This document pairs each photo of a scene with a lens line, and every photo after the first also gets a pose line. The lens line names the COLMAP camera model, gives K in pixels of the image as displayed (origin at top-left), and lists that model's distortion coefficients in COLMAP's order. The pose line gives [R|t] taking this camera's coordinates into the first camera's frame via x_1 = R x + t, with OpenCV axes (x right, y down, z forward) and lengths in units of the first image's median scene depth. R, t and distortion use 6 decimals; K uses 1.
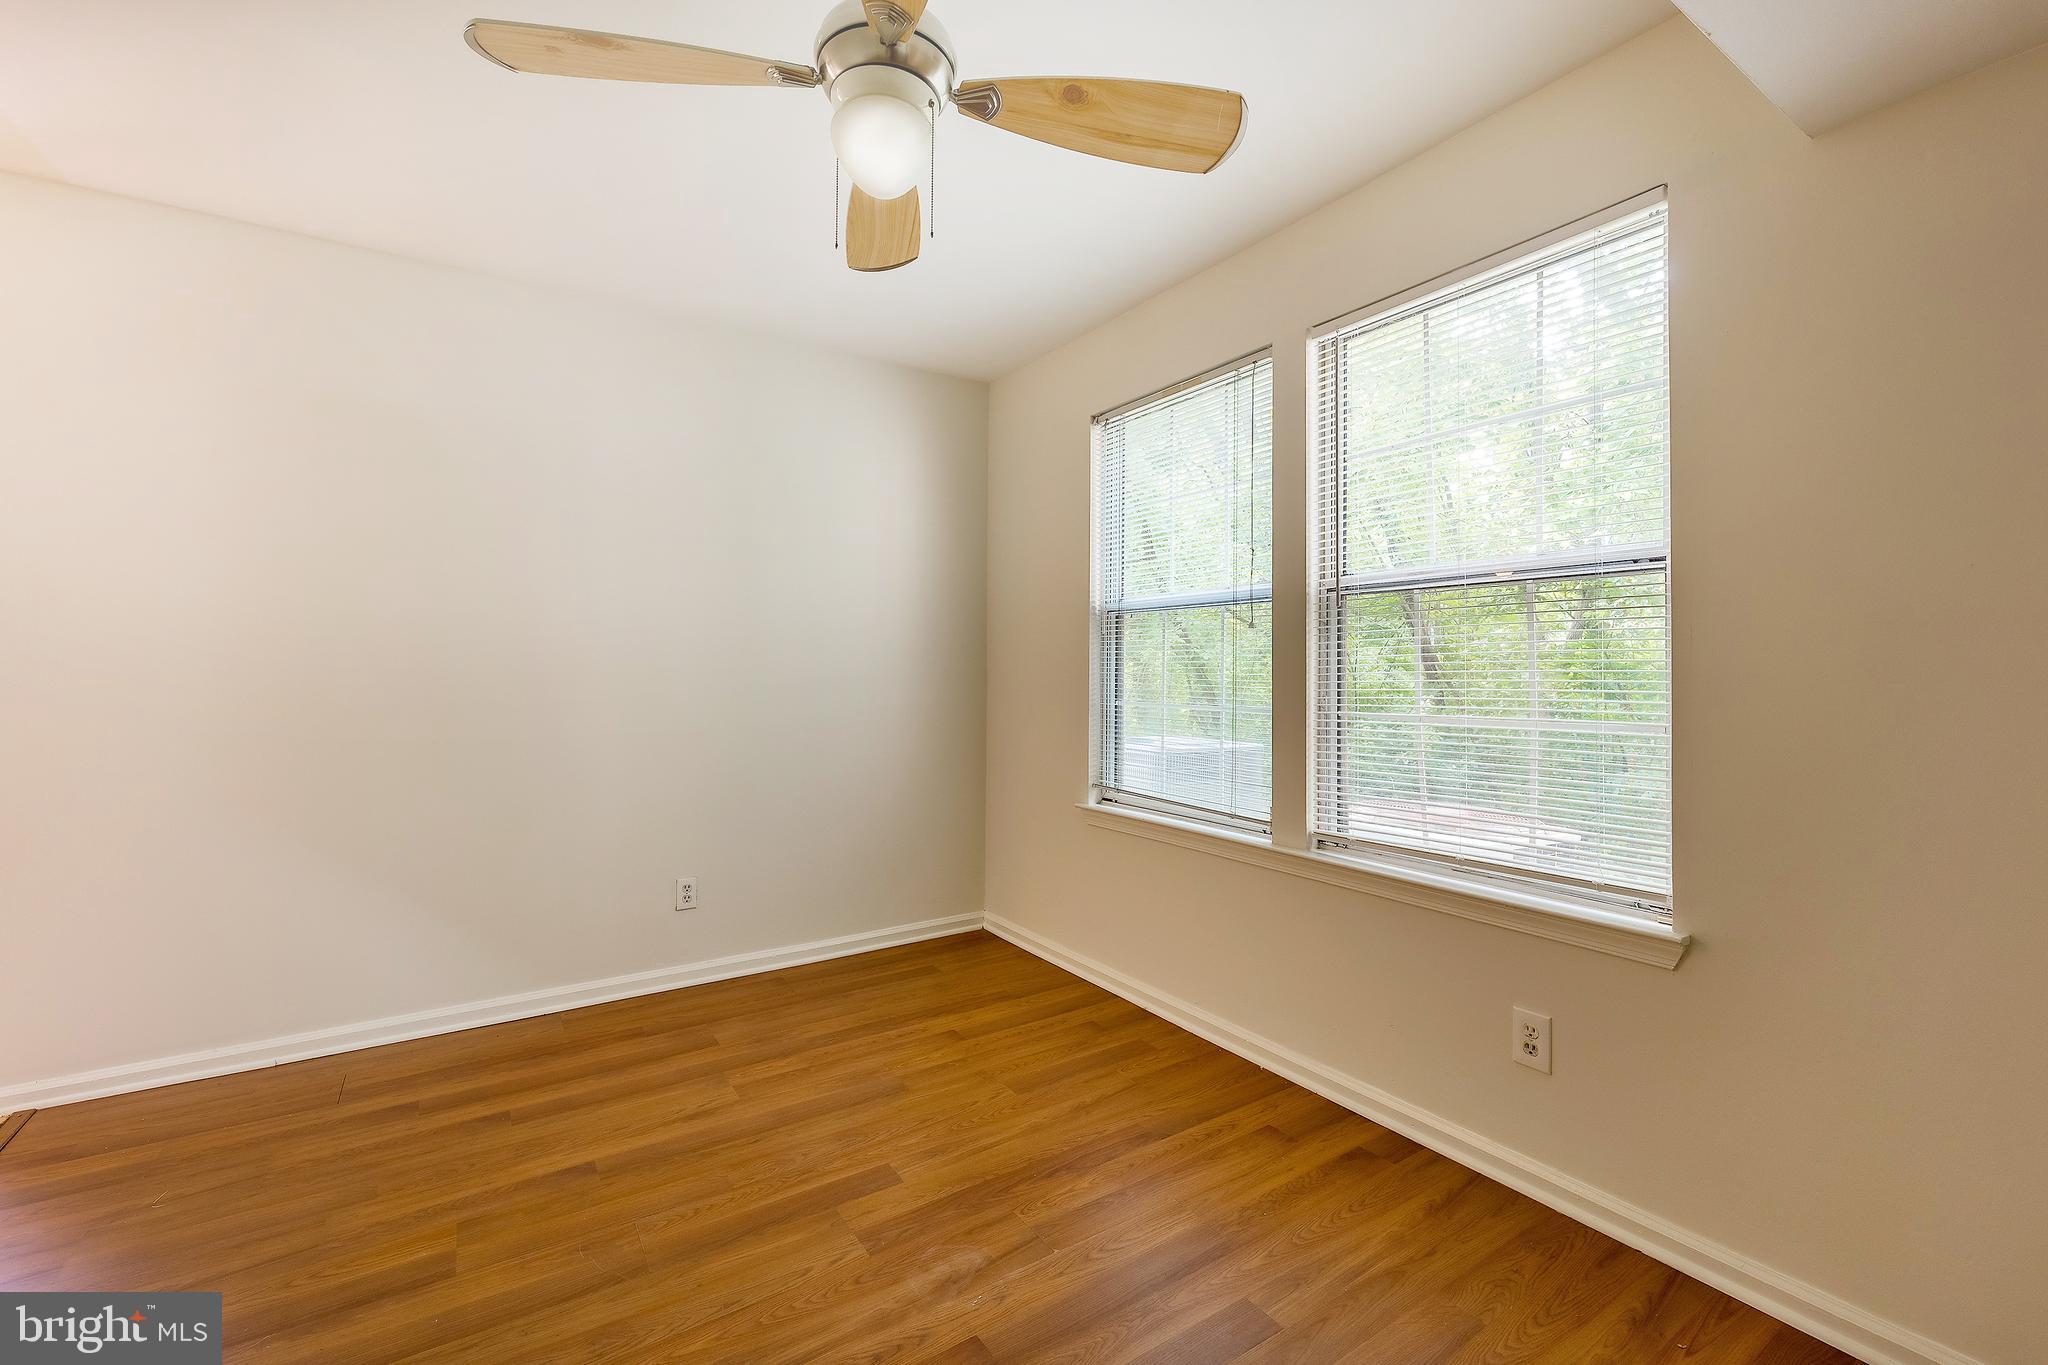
lens RADIAL K [[831.6, 0, 1024.7], [0, 831.6, 671.0], [0, 0, 1]] dist [-0.000535, -0.000210]
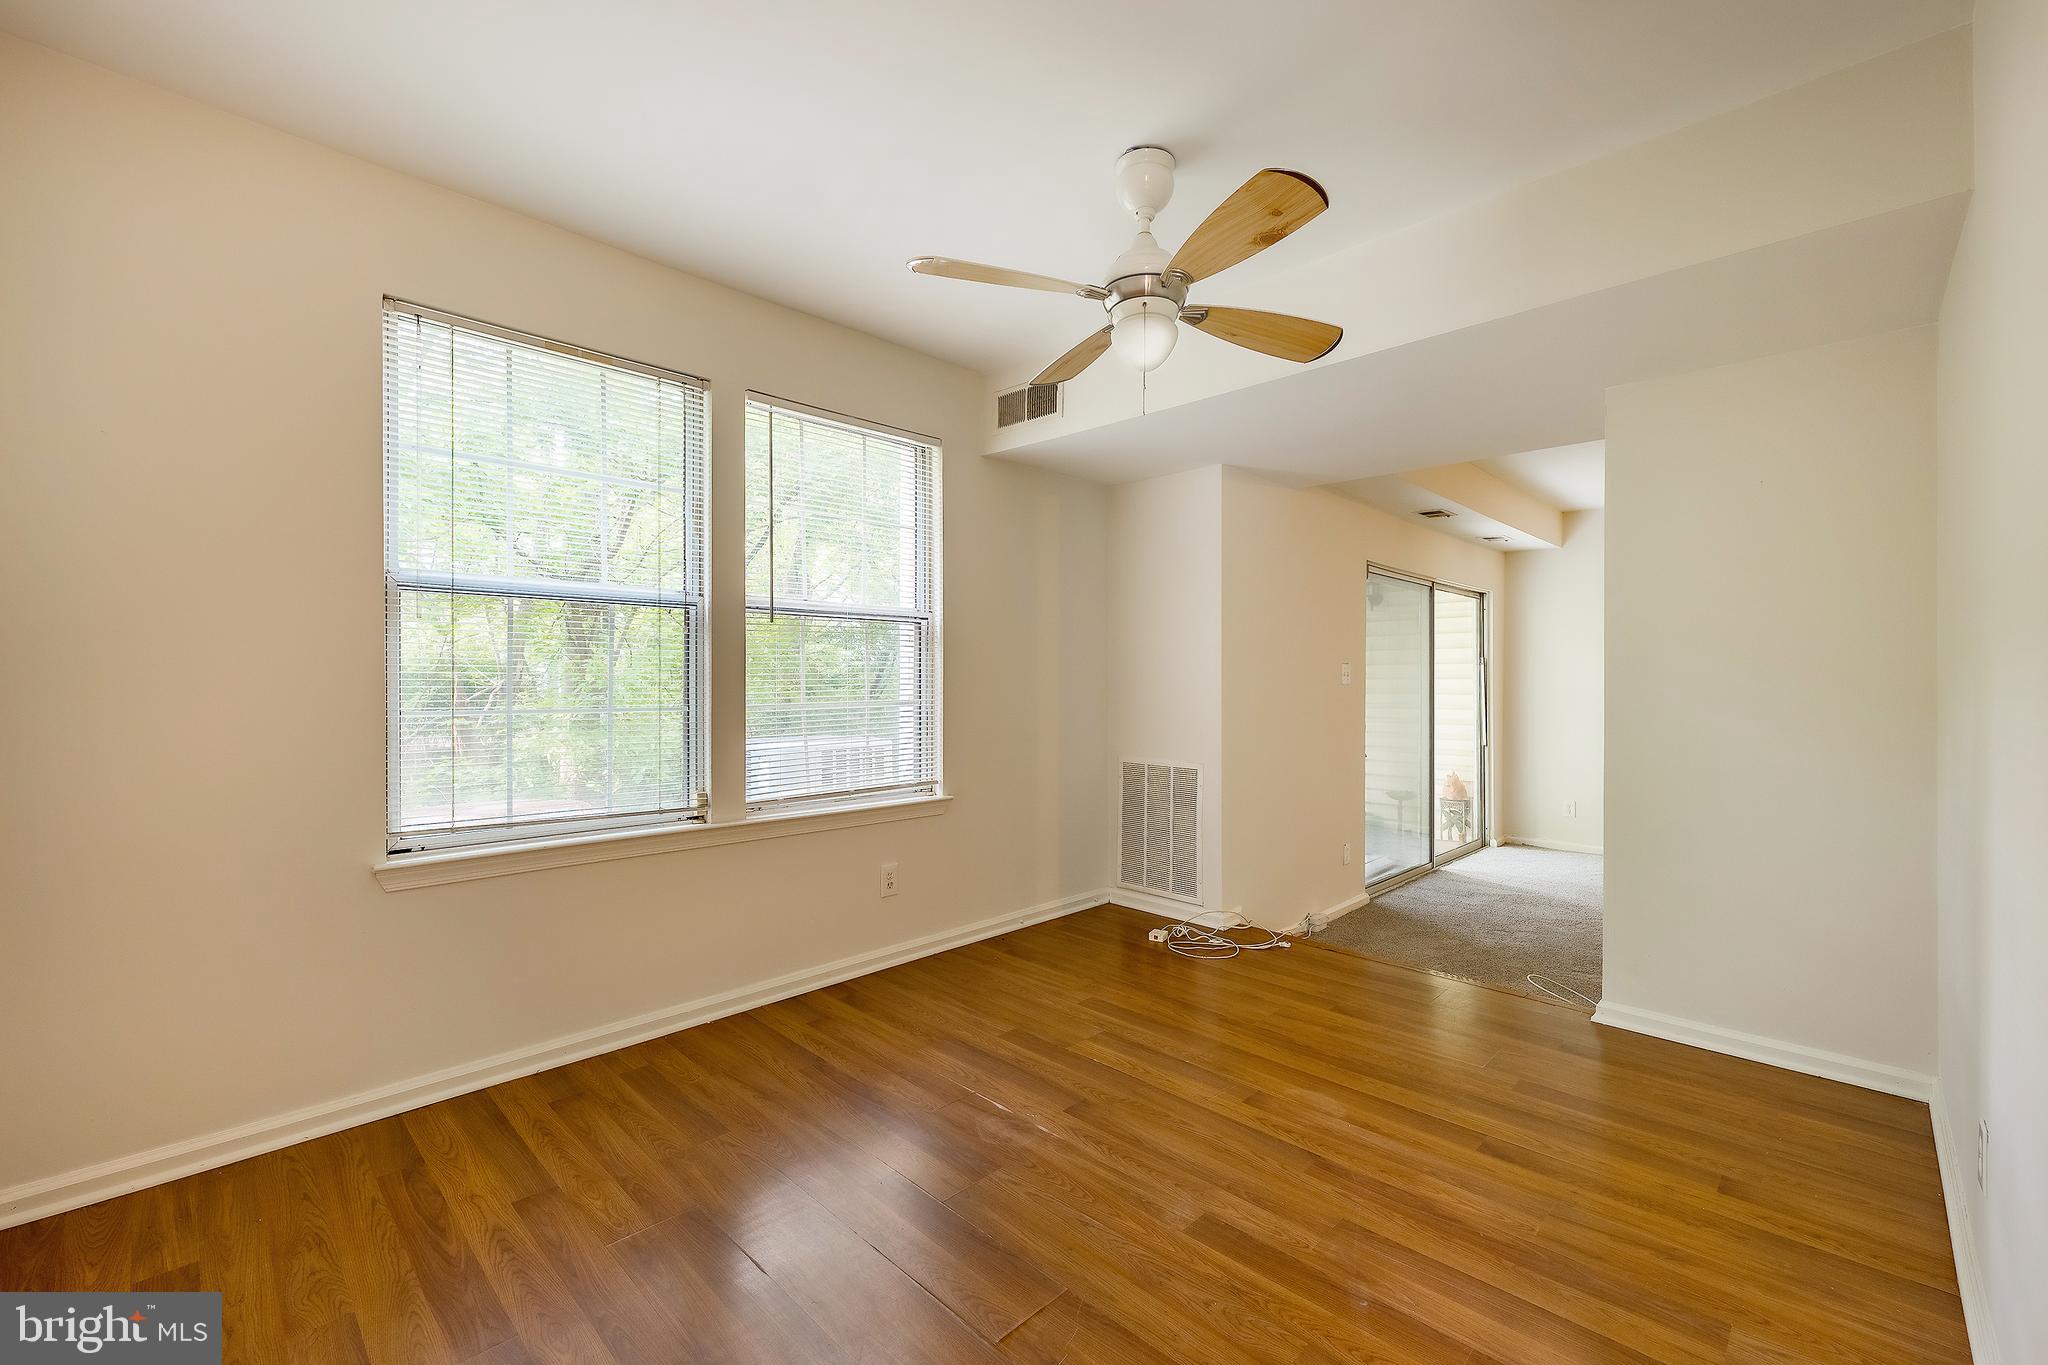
lens RADIAL K [[859.2, 0, 991.6], [0, 859.2, 687.0], [0, 0, 1]] dist [0.000636, 0.000055]
pose [[-0.172750, -0.014933, 0.984853, -1.158116], [-0.010105, 0.999859, 0.013388, 0.001822], [-0.984914, -0.007639, -0.172877, 1.033793]]
